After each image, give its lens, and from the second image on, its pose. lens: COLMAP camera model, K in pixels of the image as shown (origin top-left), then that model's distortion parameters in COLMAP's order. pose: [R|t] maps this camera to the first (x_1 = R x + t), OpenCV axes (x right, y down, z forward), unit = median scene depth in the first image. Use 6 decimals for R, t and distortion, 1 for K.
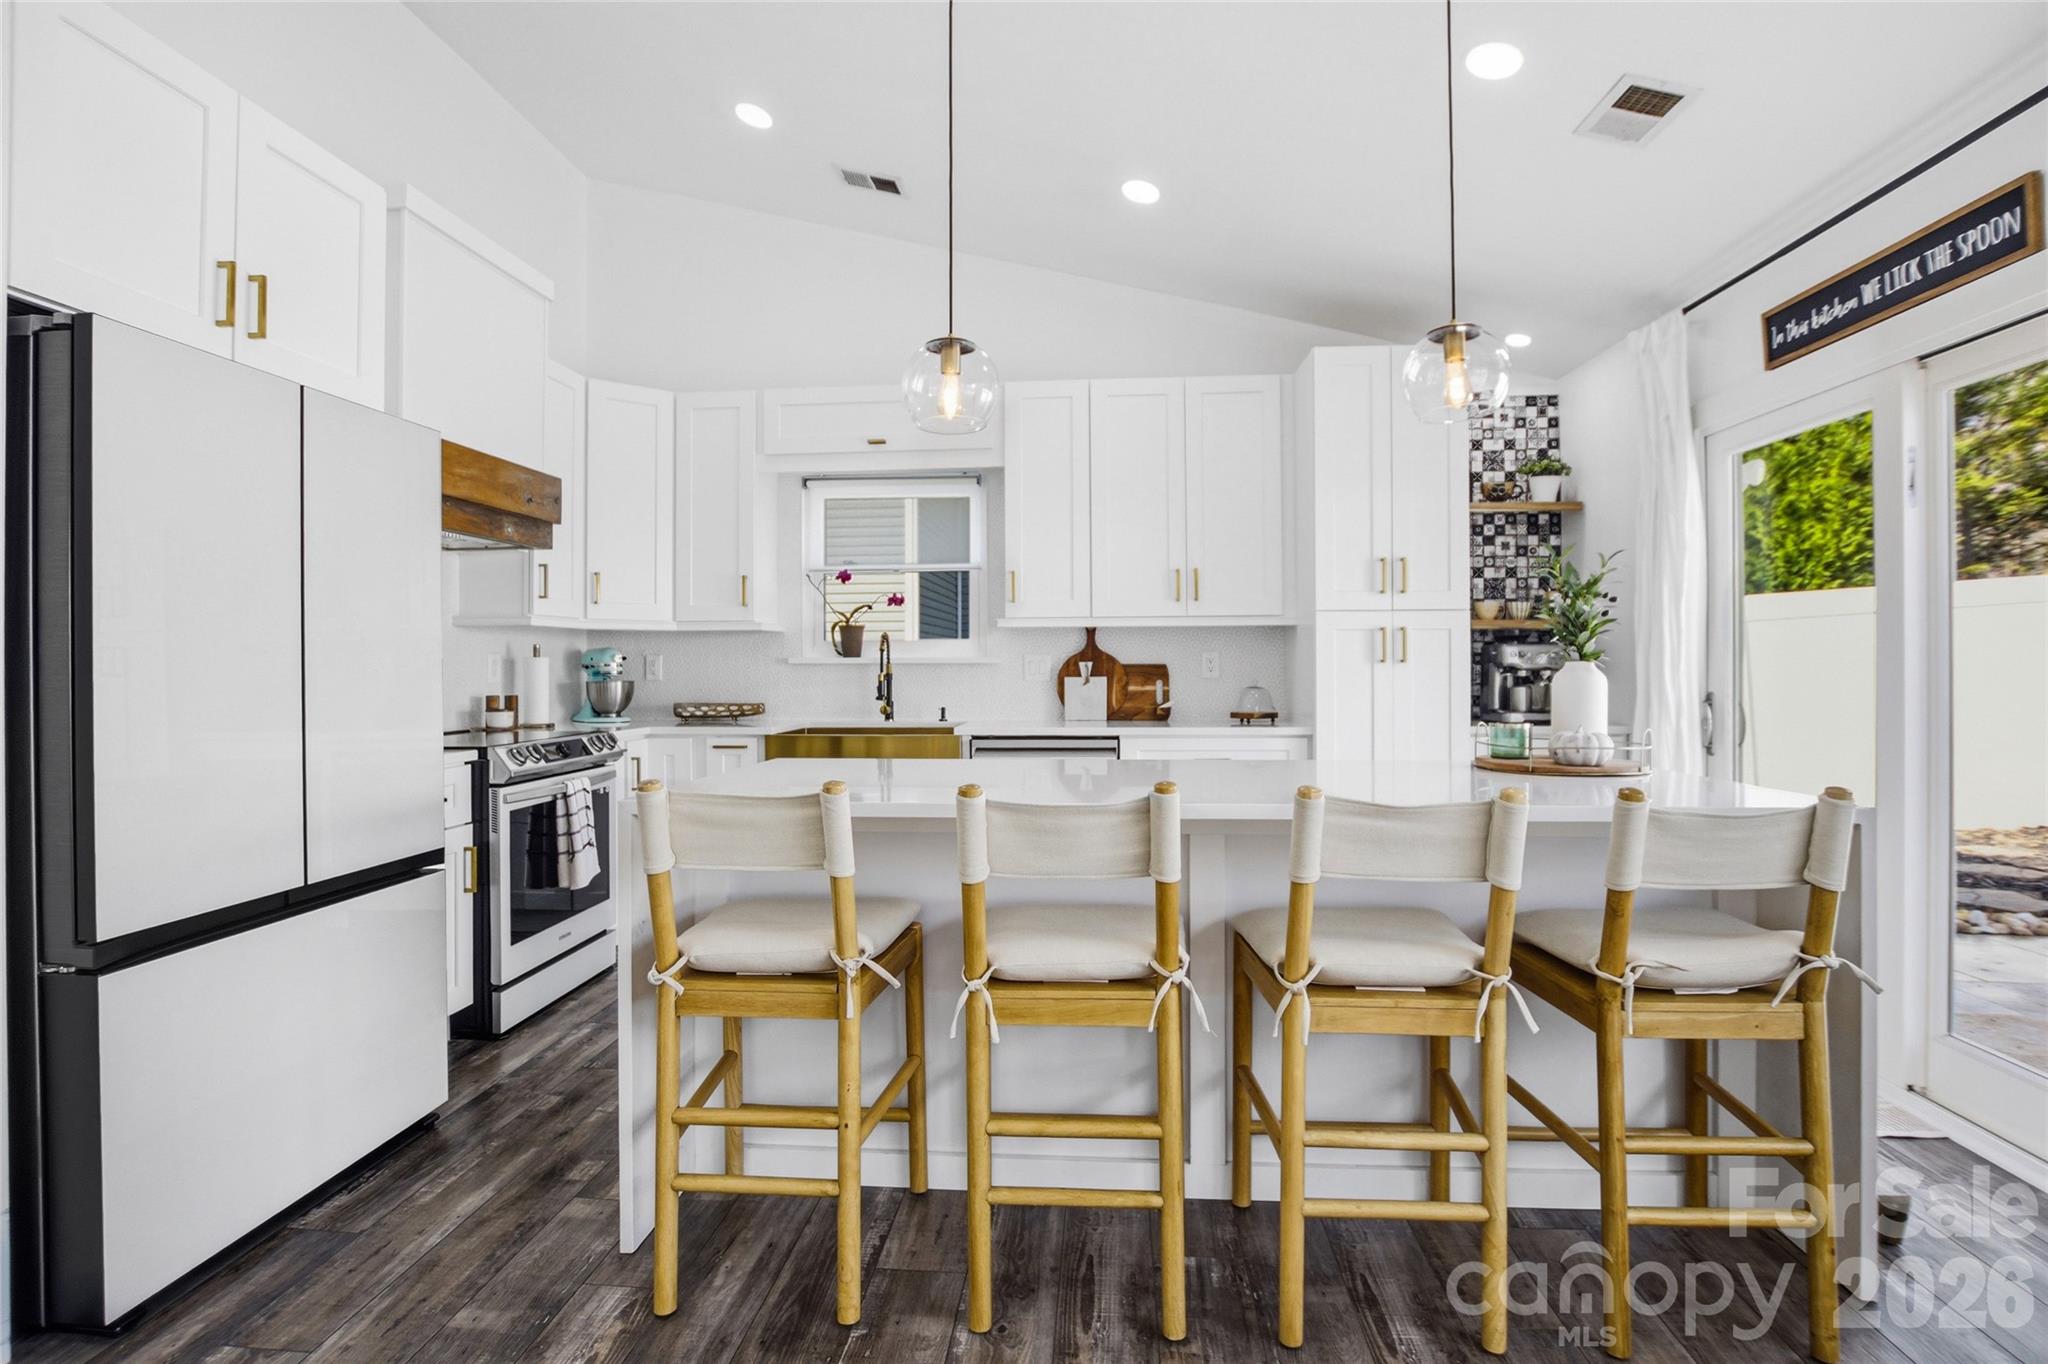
lens RADIAL K [[1015.4, 0, 1018.2], [0, 1015.4, 657.6], [0, 0, 1]] dist [-0.035469, 0.008527]
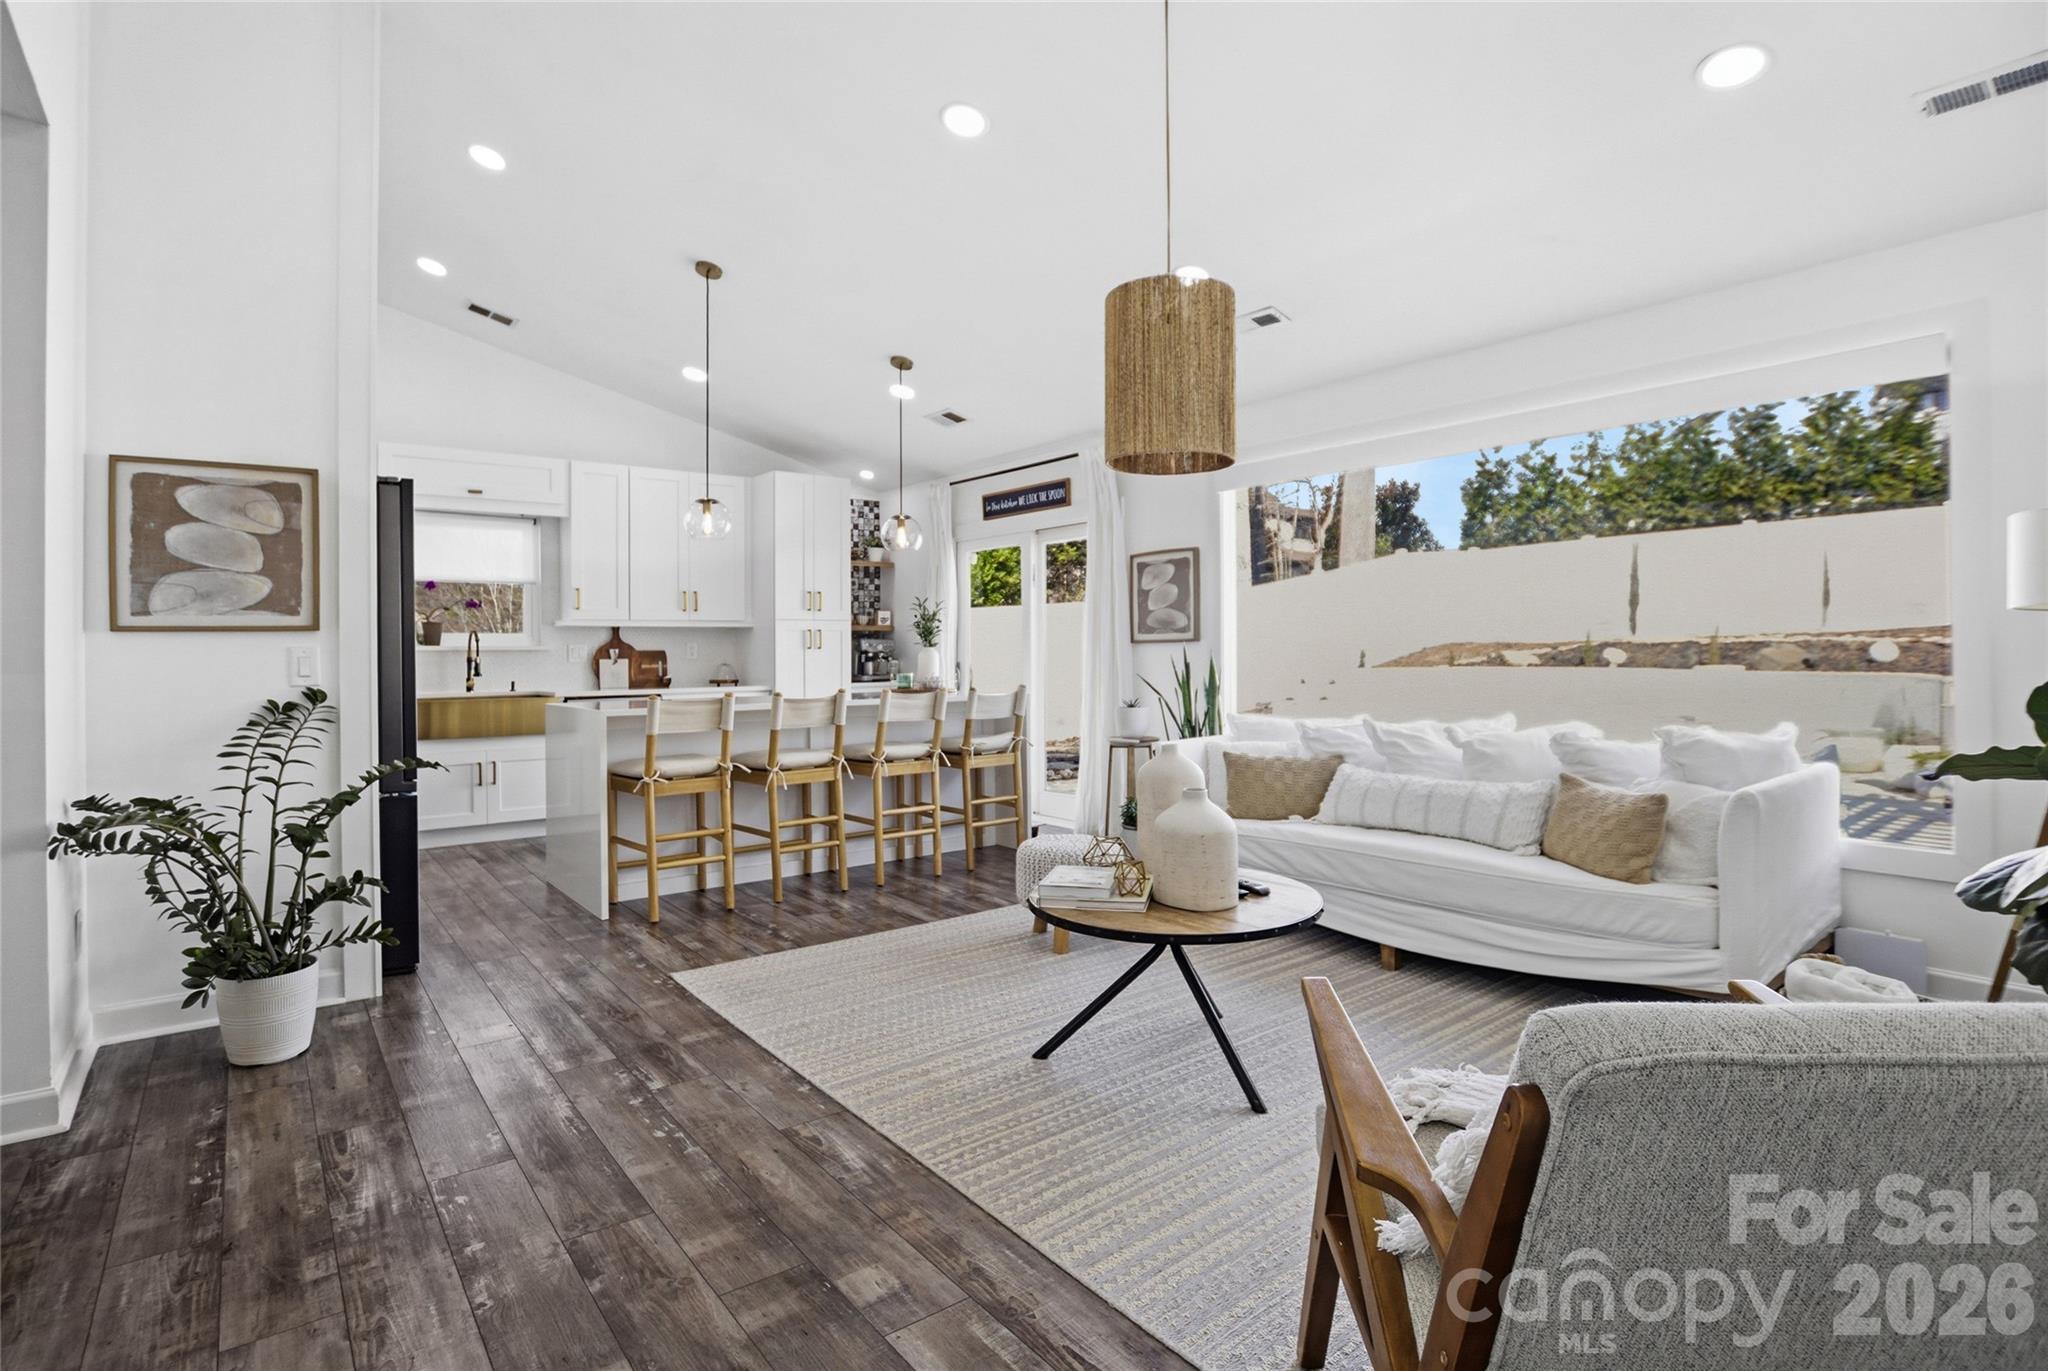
lens RADIAL K [[1025.3, 0, 1025.8], [0, 1025.3, 656.8], [0, 0, 1]] dist [-0.030670, 0.000037]
pose [[0.731101, -0.005653, 0.682246, -0.615462], [-0.000360, 0.999962, 0.008671, 0.002746], [-0.682269, -0.006585, 0.731072, -0.617805]]
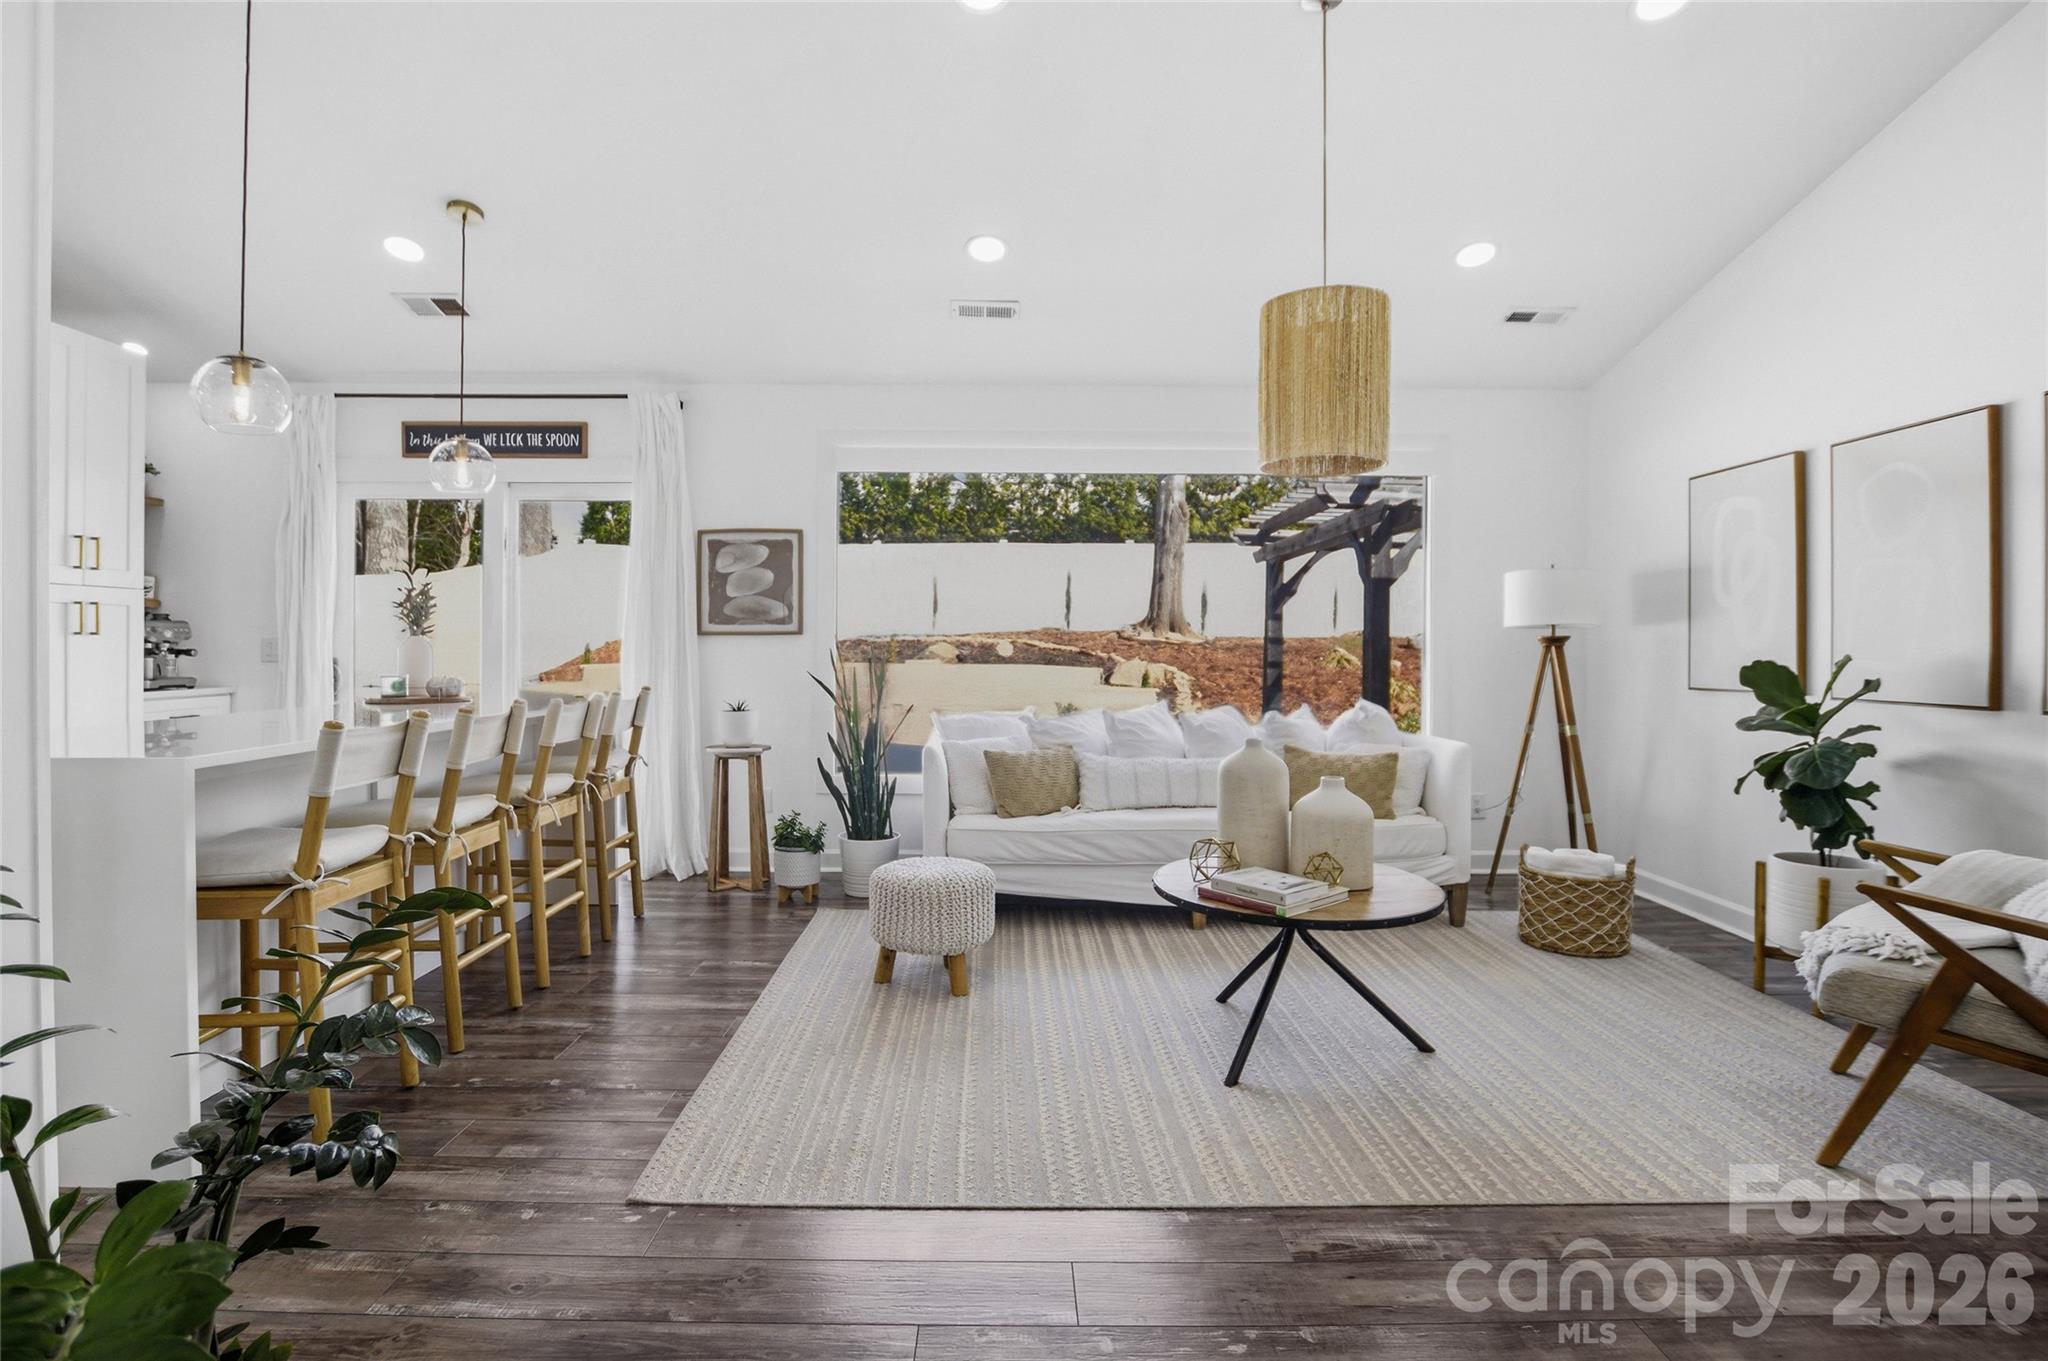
lens RADIAL K [[1015.4, 0, 1018.2], [0, 1015.4, 656.1], [0, 0, 1]] dist [-0.035469, 0.008527]
pose [[-0.100639, -0.008857, 0.994884, -0.763502], [-0.011503, 0.999904, 0.007738, 0.007916], [-0.994857, -0.010666, -0.100731, 0.132559]]
